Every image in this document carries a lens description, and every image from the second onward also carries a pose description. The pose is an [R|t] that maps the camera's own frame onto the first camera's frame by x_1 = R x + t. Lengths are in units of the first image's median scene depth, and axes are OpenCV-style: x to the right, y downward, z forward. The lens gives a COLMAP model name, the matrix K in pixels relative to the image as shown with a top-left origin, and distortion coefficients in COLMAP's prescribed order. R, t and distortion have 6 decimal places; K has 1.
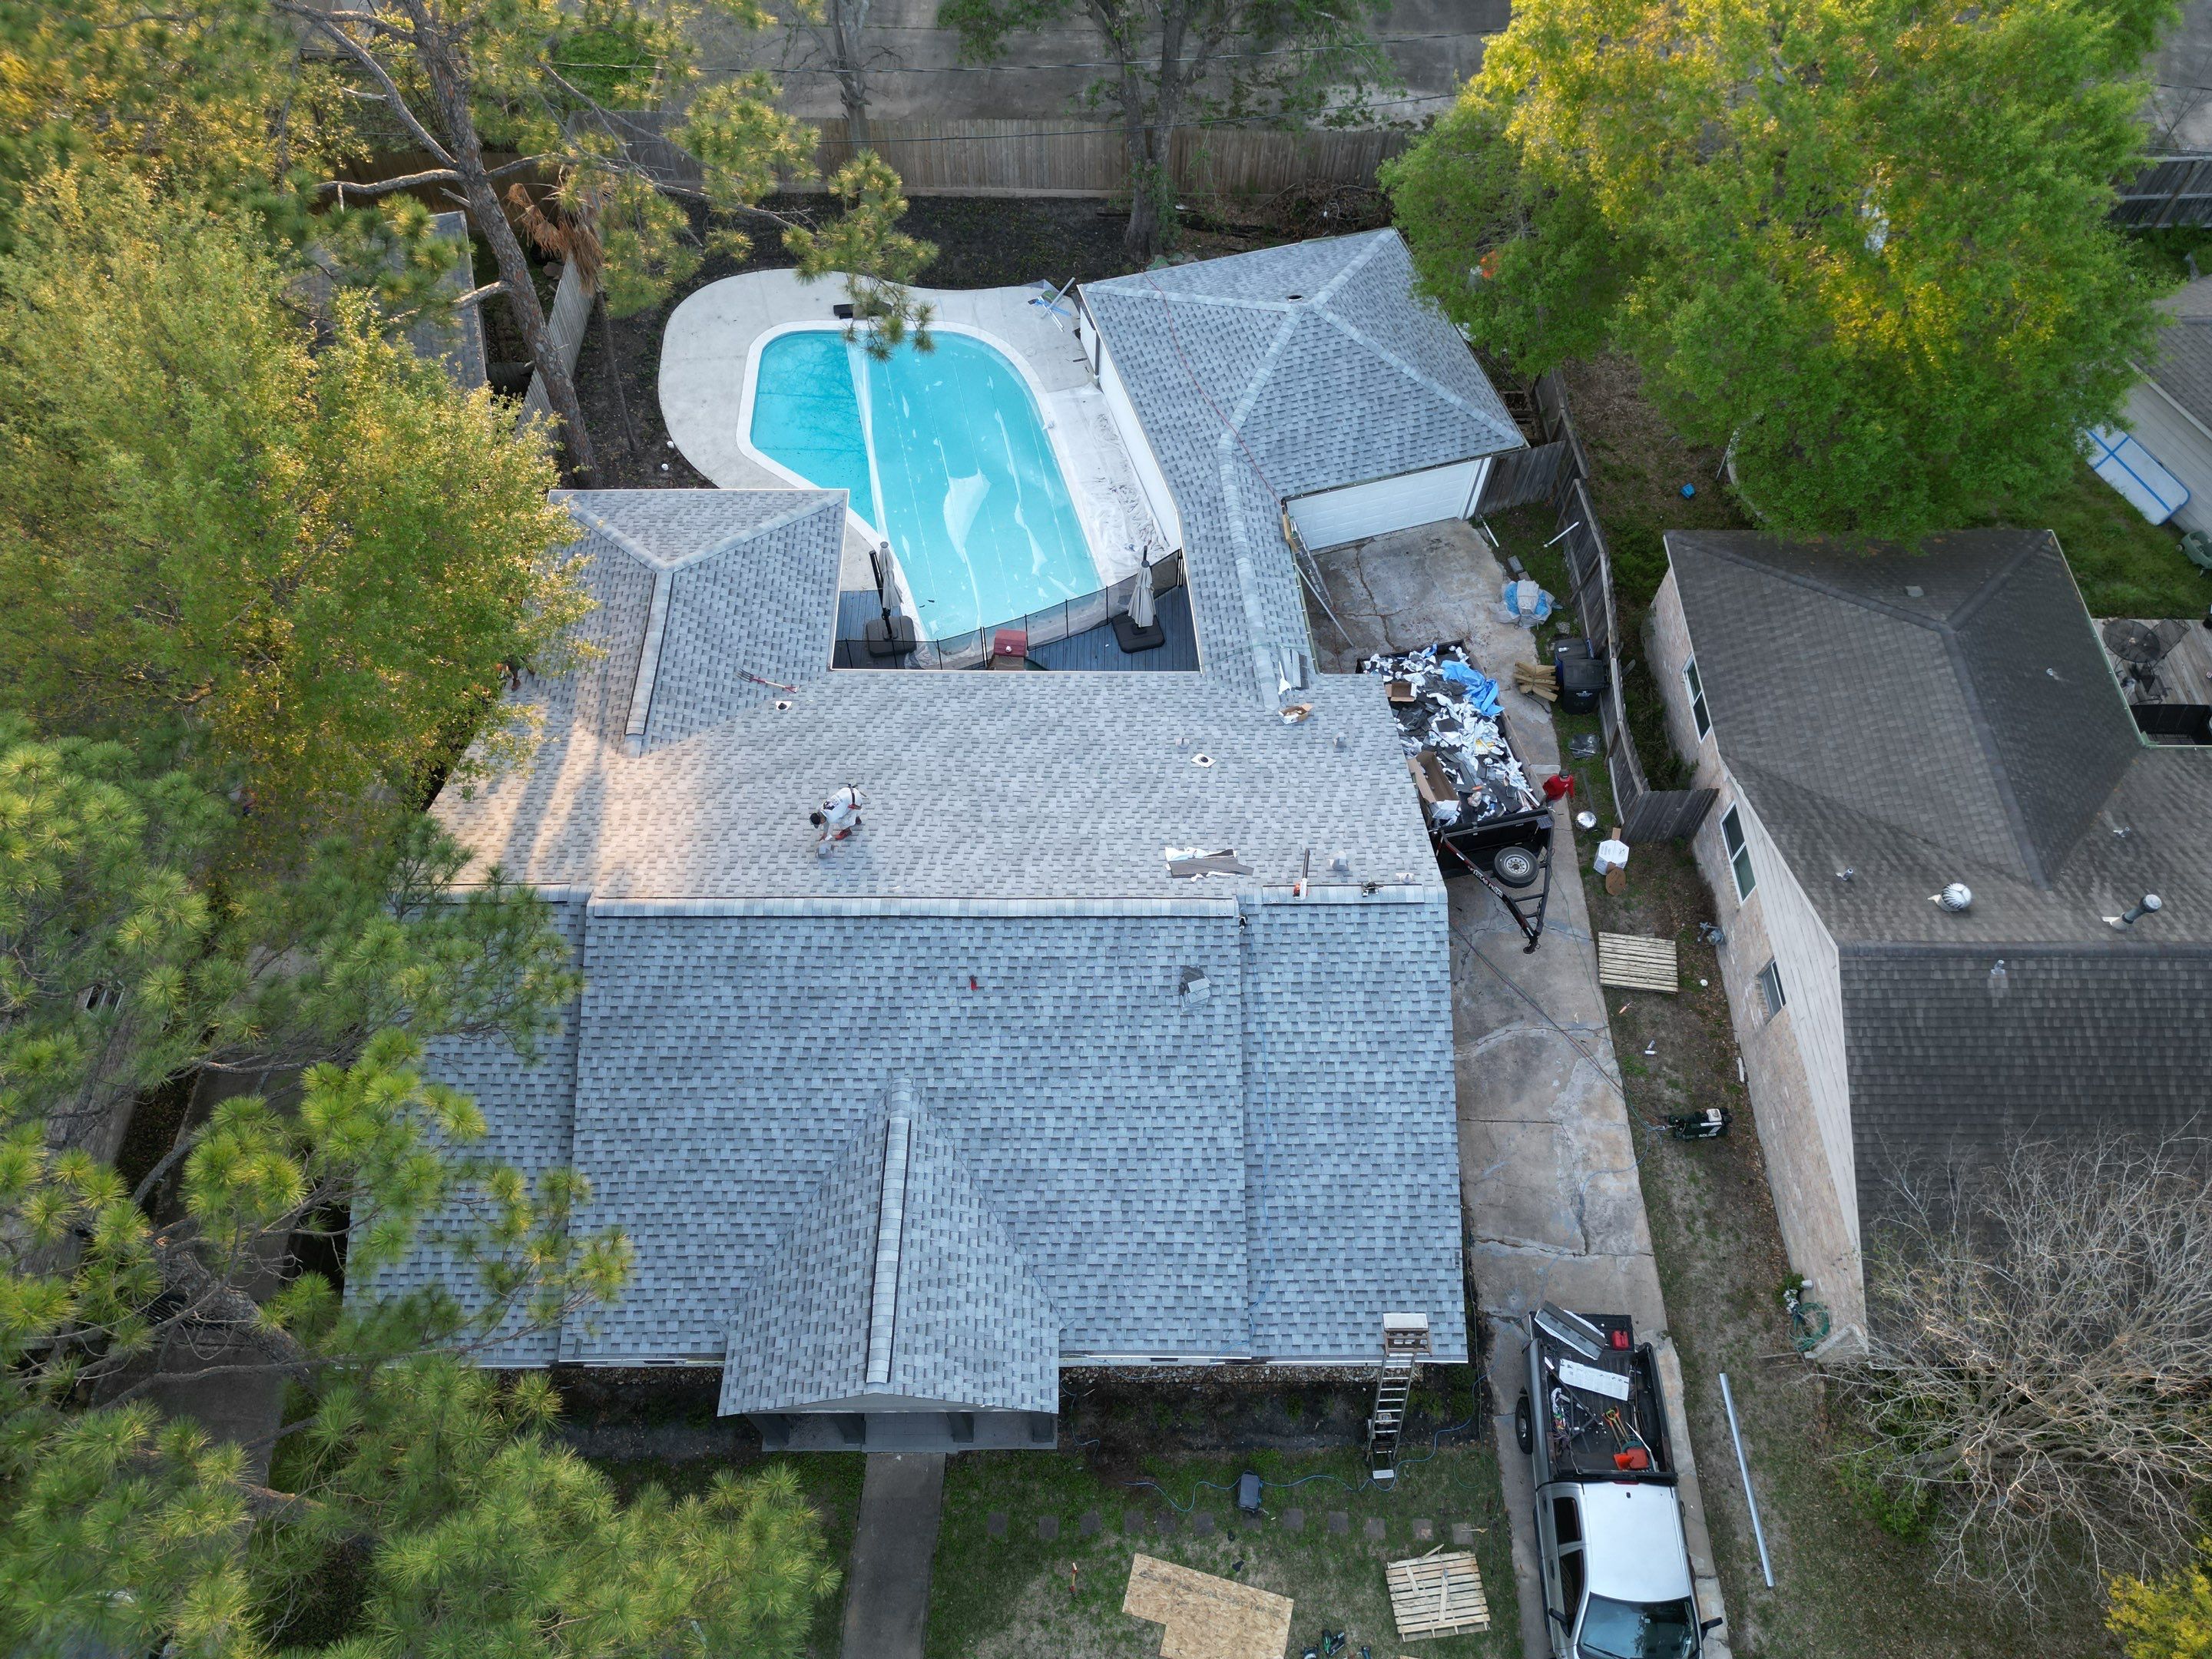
lens RADIAL K [[1553.4, 0, 1106.0], [0, 1553.4, 829.5], [0, 0, 1]] dist [0.116622, -0.146457]
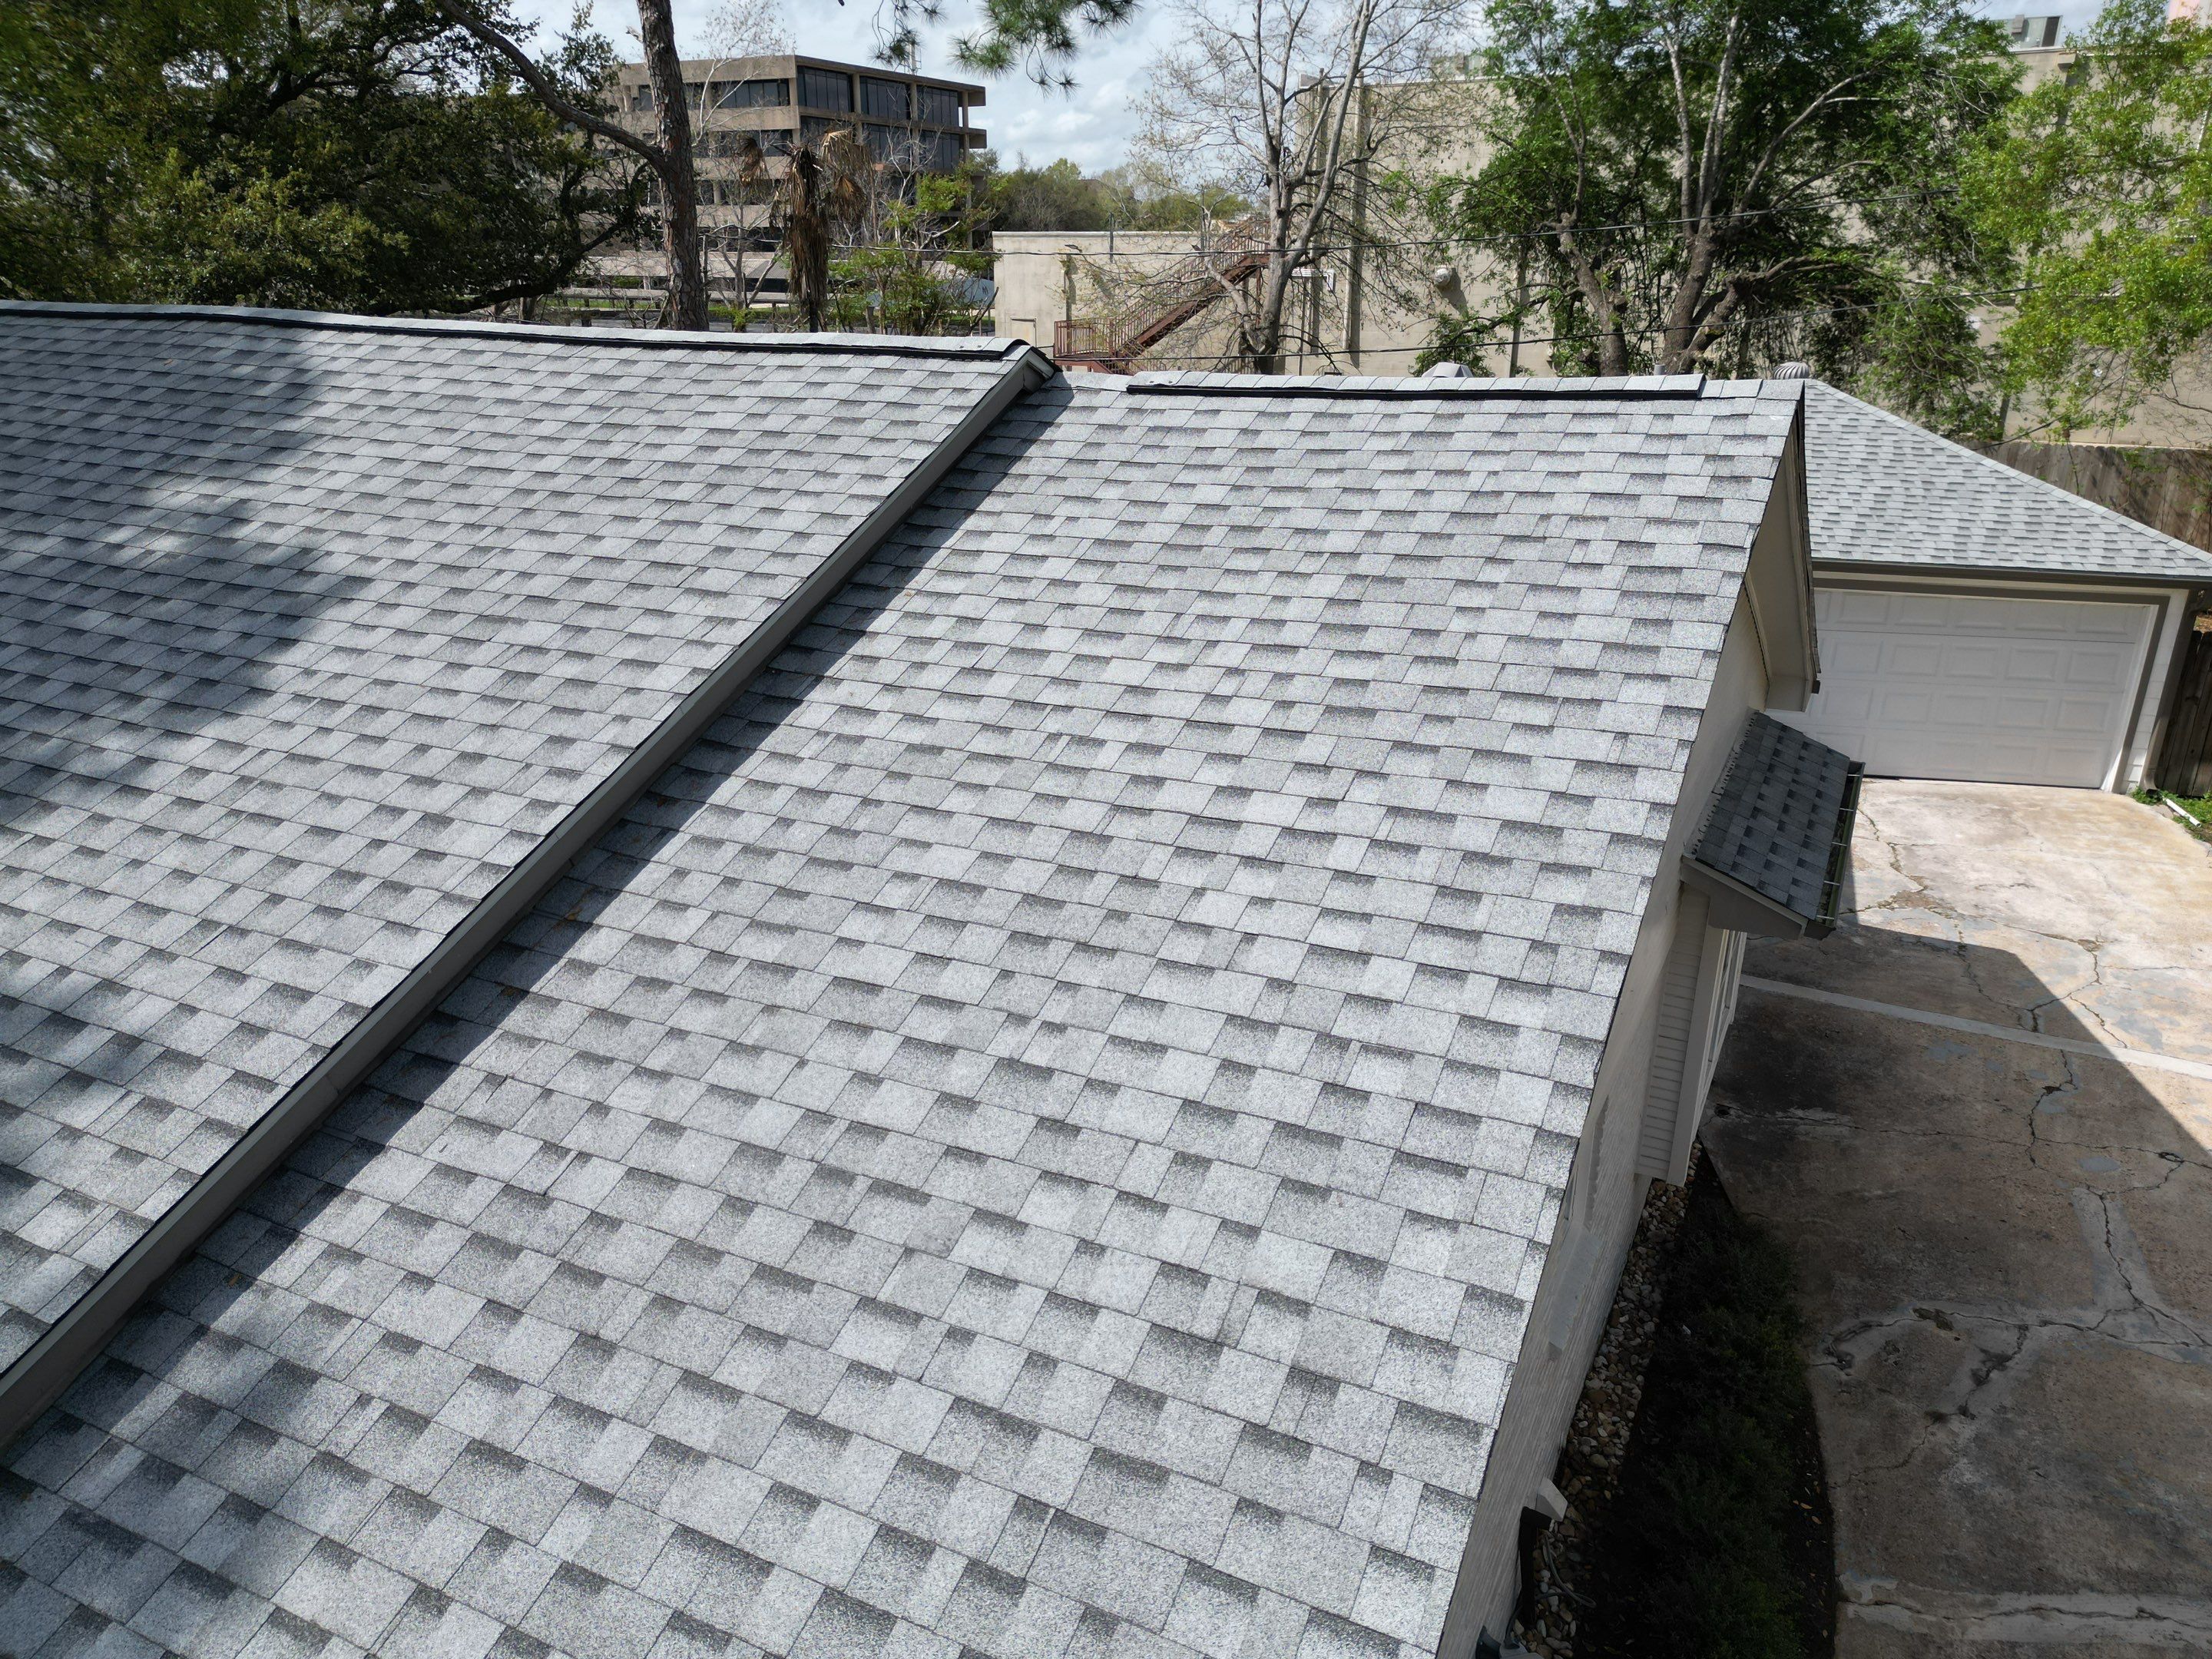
lens RADIAL K [[1555.5, 0, 1106.4], [0, 1555.5, 828.5], [0, 0, 1]] dist [0.092523, -0.097144]
pose [[0.888930, 0.151426, -0.432288, 0.241494], [-0.385612, 0.756742, -0.527869, 0.272606], [0.247197, 0.635934, 0.731082, 0.840754]]
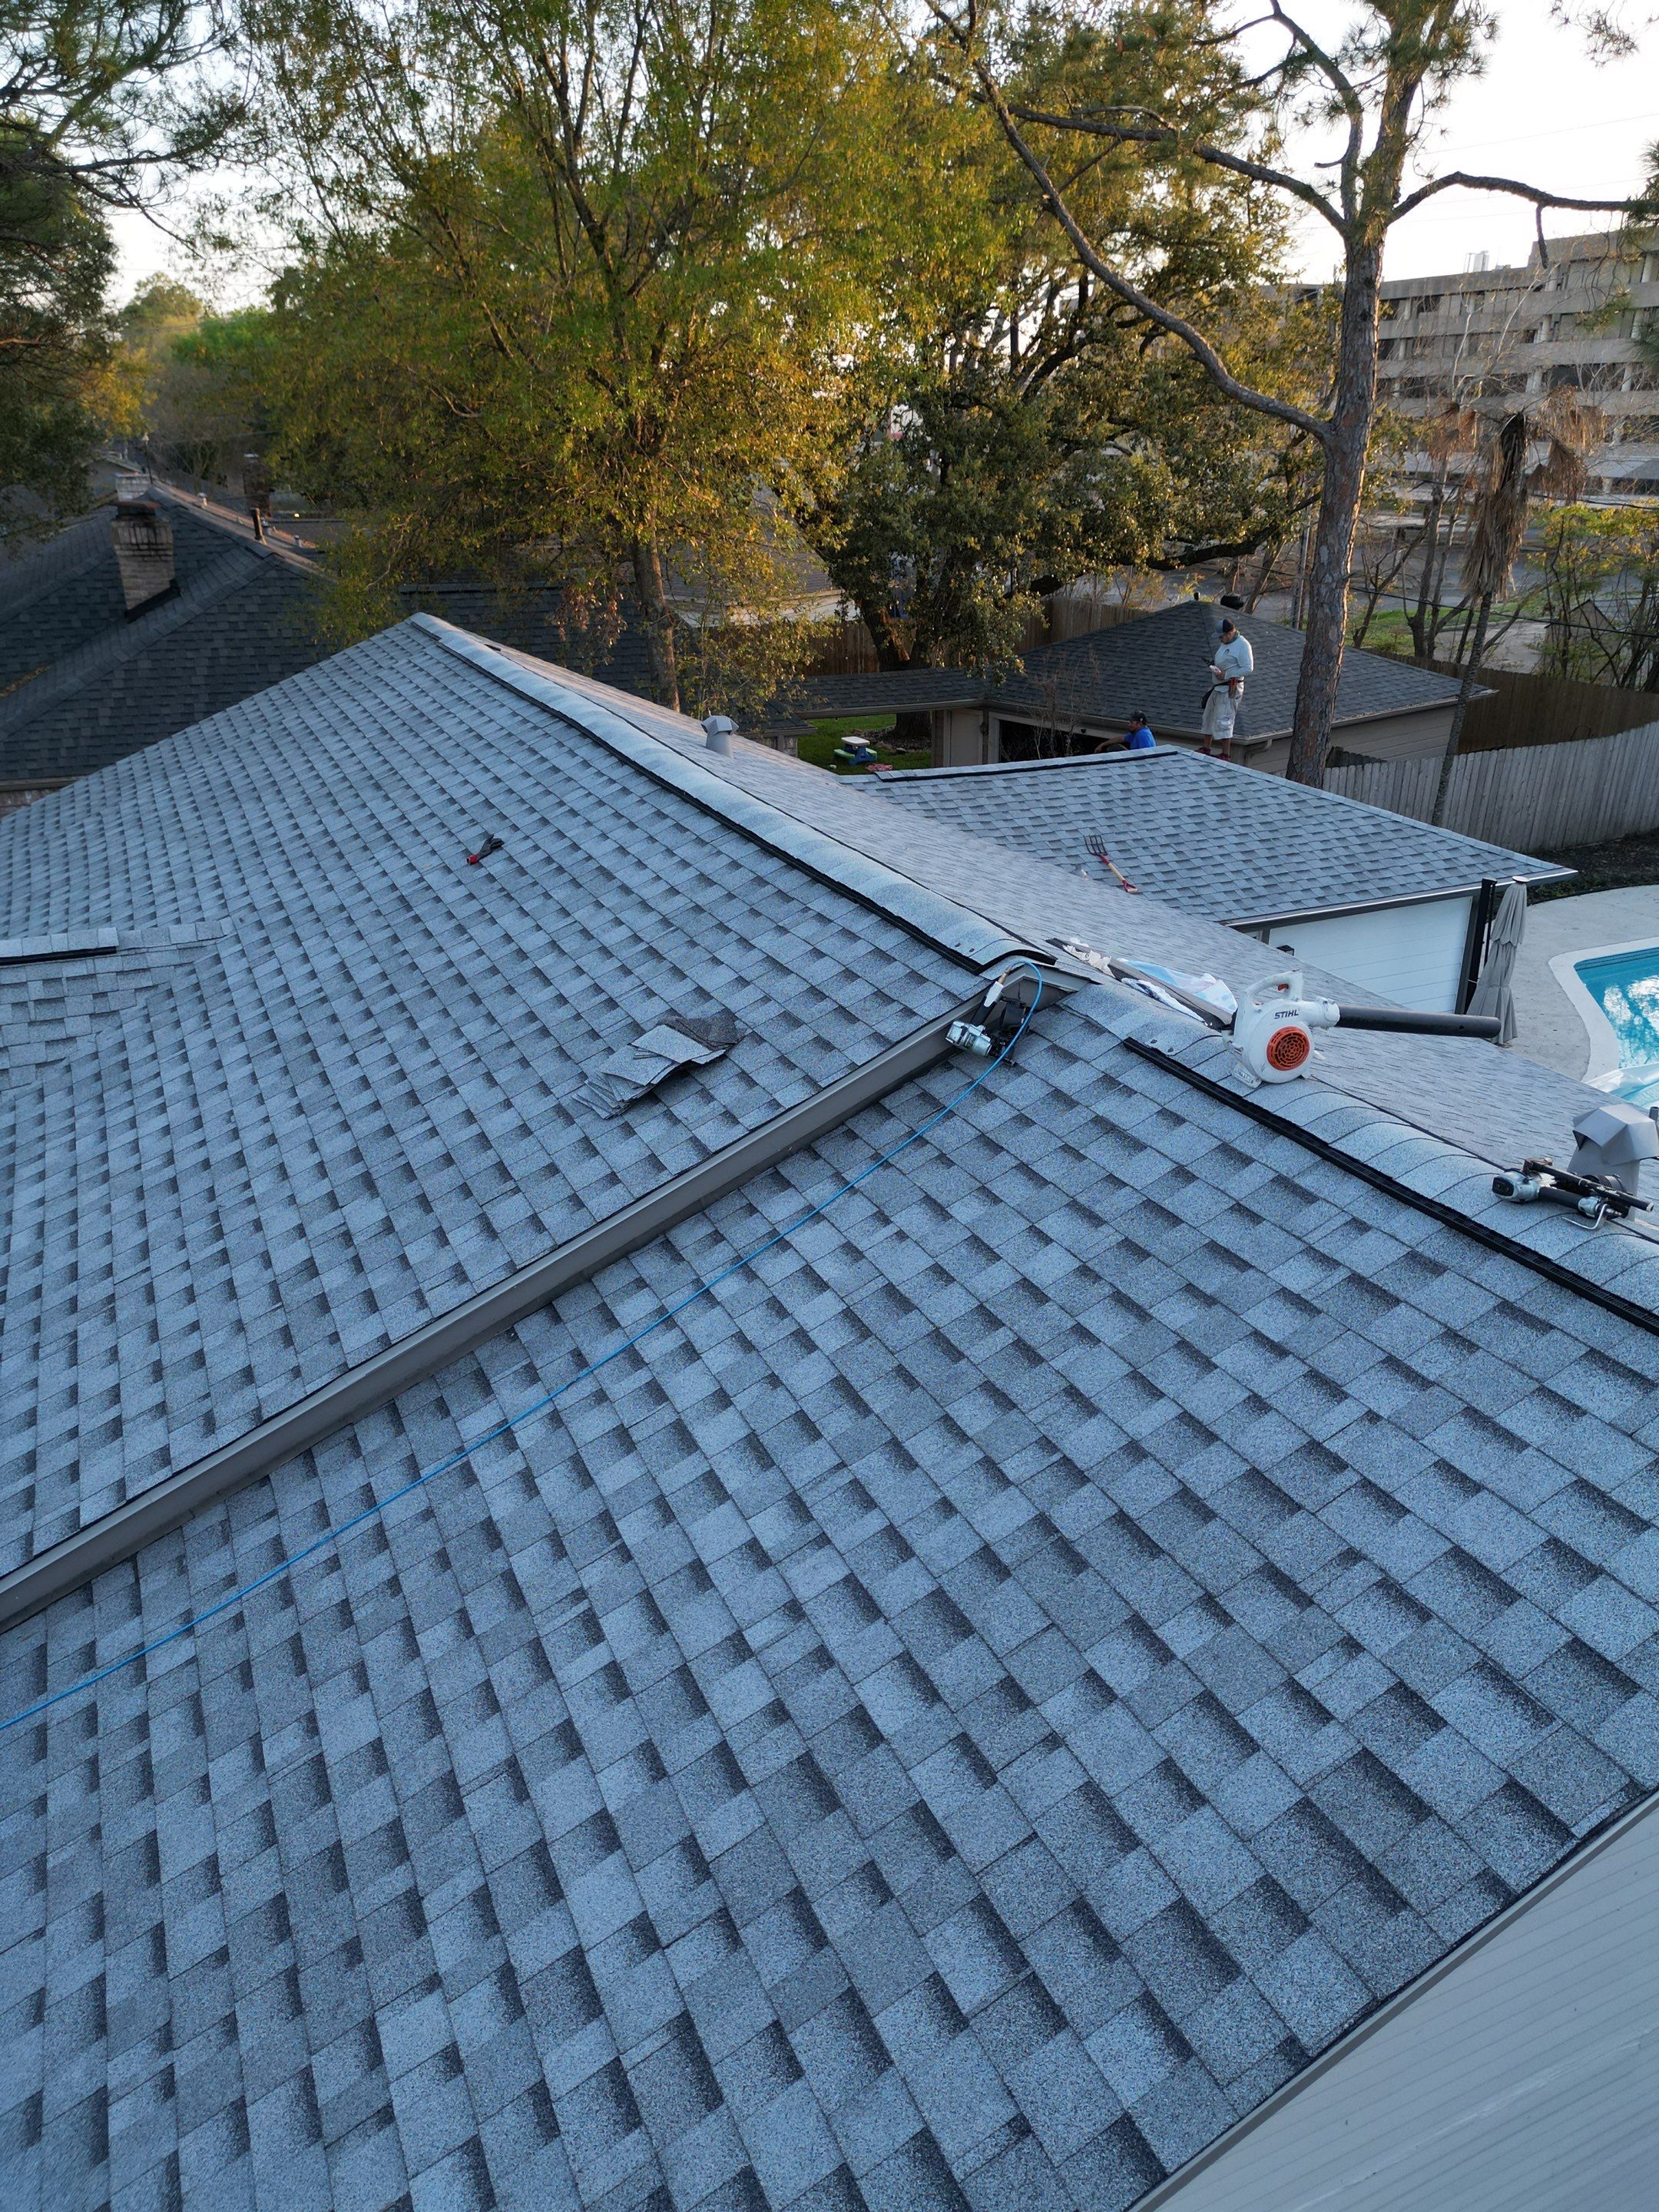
lens RADIAL K [[1553.4, 0, 822.6], [0, 1553.4, 1110.3], [0, 0, 1]] dist [0.116622, -0.146457]
pose [[0.404428, 0.358663, -0.841308, 0.276275], [-0.775467, 0.622163, -0.107539, 0.112569], [0.484860, 0.695898, 0.529751, 0.875117]]
